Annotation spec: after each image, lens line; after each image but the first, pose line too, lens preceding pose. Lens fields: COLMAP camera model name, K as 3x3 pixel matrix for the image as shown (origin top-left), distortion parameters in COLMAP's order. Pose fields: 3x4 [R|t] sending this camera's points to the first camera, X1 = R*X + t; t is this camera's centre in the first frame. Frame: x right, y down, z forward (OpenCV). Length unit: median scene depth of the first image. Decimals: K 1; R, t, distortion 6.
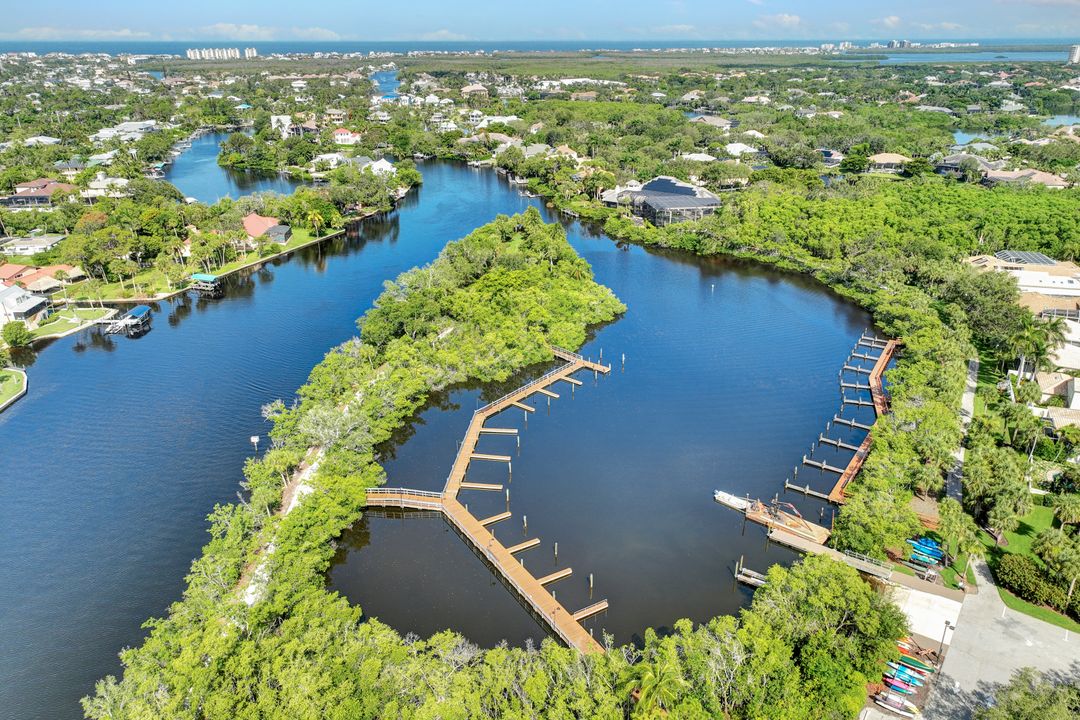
lens RADIAL K [[761.3, 0, 536.9], [0, 761.3, 333.8], [0, 0, 1]] dist [0.000102, 0.019575]
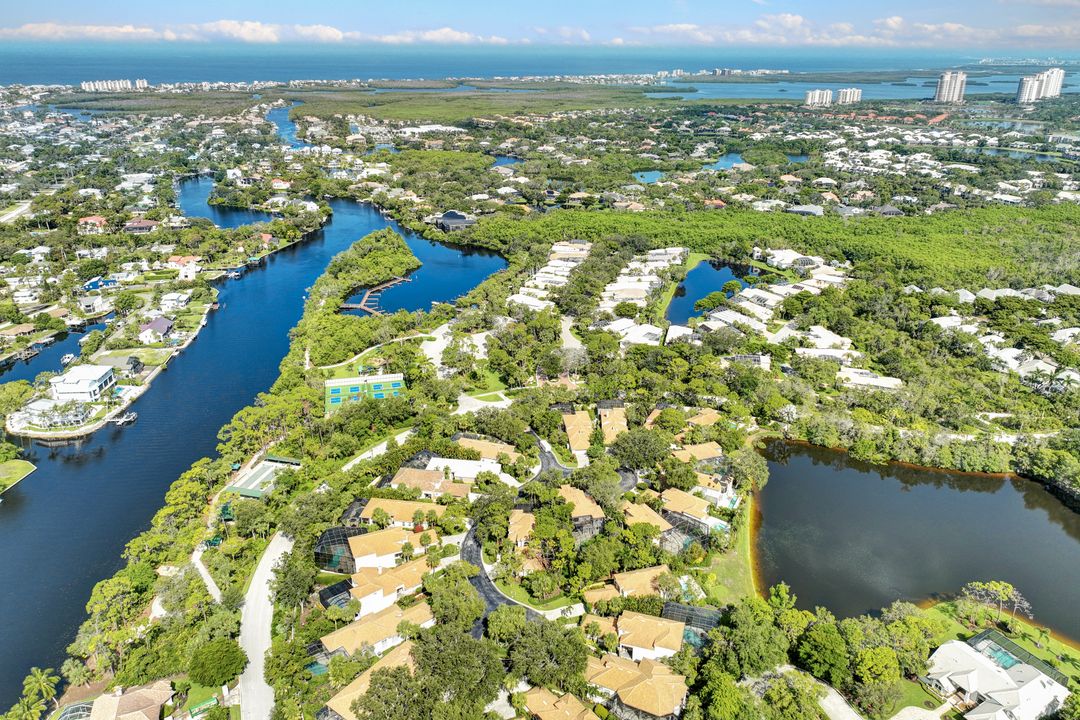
lens RADIAL K [[761.3, 0, 536.9], [0, 761.3, 333.8], [0, 0, 1]] dist [0.000102, 0.019575]
pose [[0.988521, -0.045836, 0.143965, 0.060471], [0.047260, 0.998862, -0.006484, 0.129062], [-0.143504, 0.013213, 0.989562, -0.891808]]
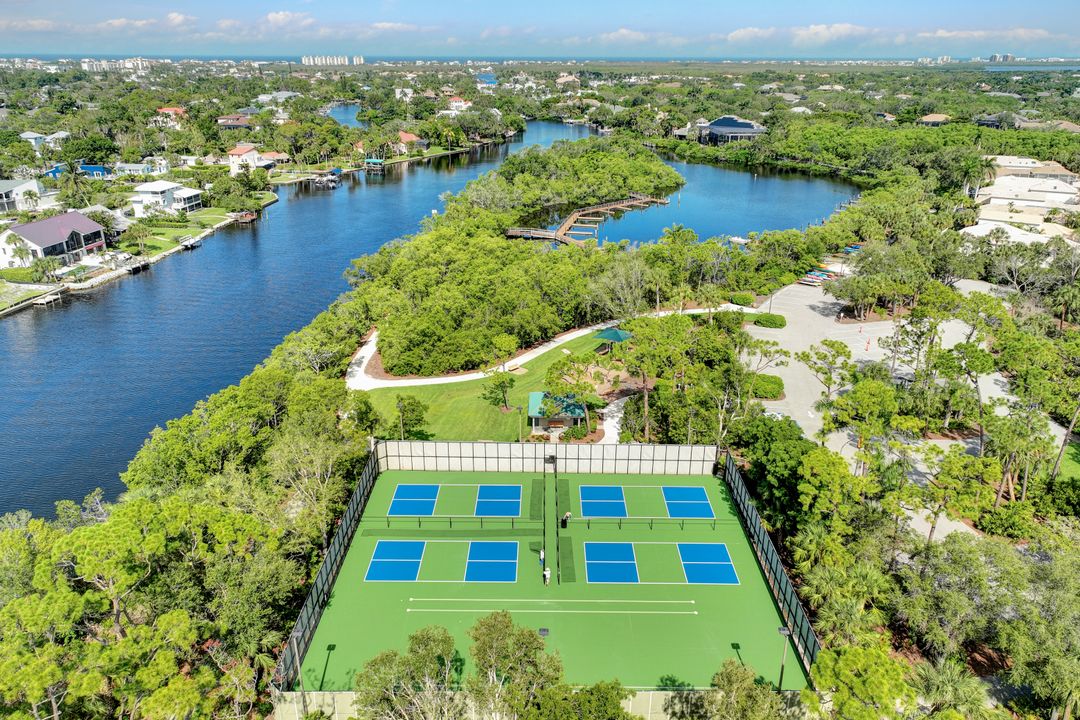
lens RADIAL K [[761.3, 0, 536.9], [0, 761.3, 333.8], [0, 0, 1]] dist [0.000102, 0.019575]
pose [[0.993767, 0.043773, -0.102523, 0.003333], [-0.045957, 0.998762, -0.019038, 0.138637], [0.101563, 0.023631, 0.994548, -0.177728]]
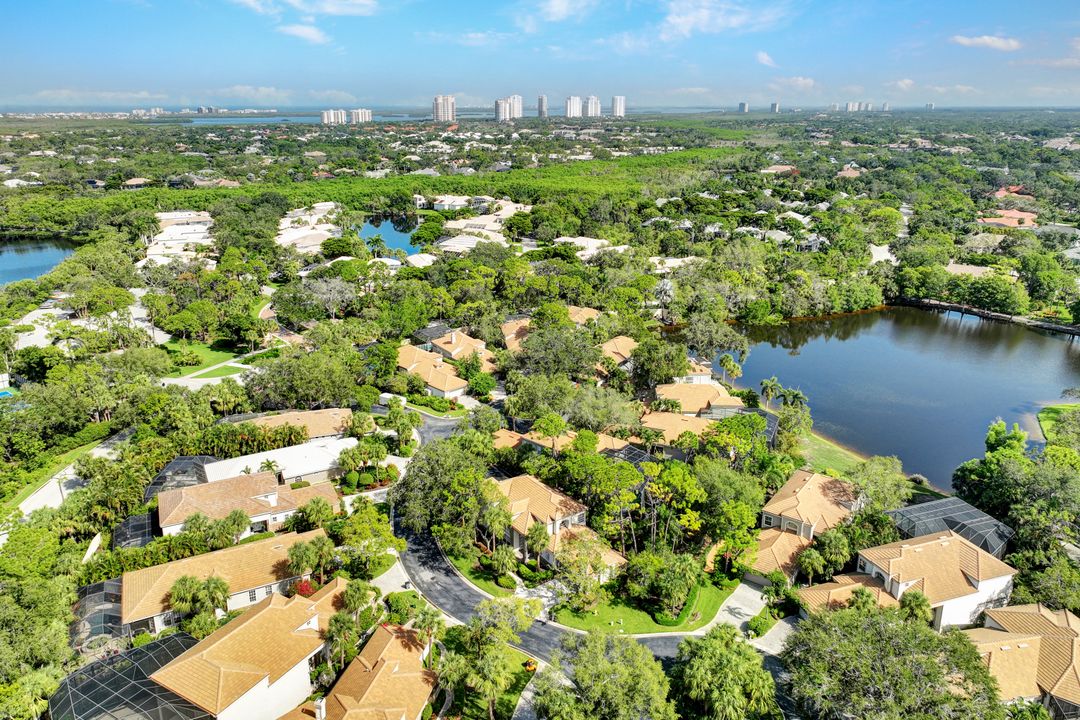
lens RADIAL K [[761.3, 0, 536.9], [0, 761.3, 333.8], [0, 0, 1]] dist [0.000102, 0.019575]
pose [[0.702148, -0.202885, 0.682515, -0.053531], [0.255891, 0.966407, 0.024023, 0.209661], [-0.664461, 0.157781, 0.730477, -0.517264]]
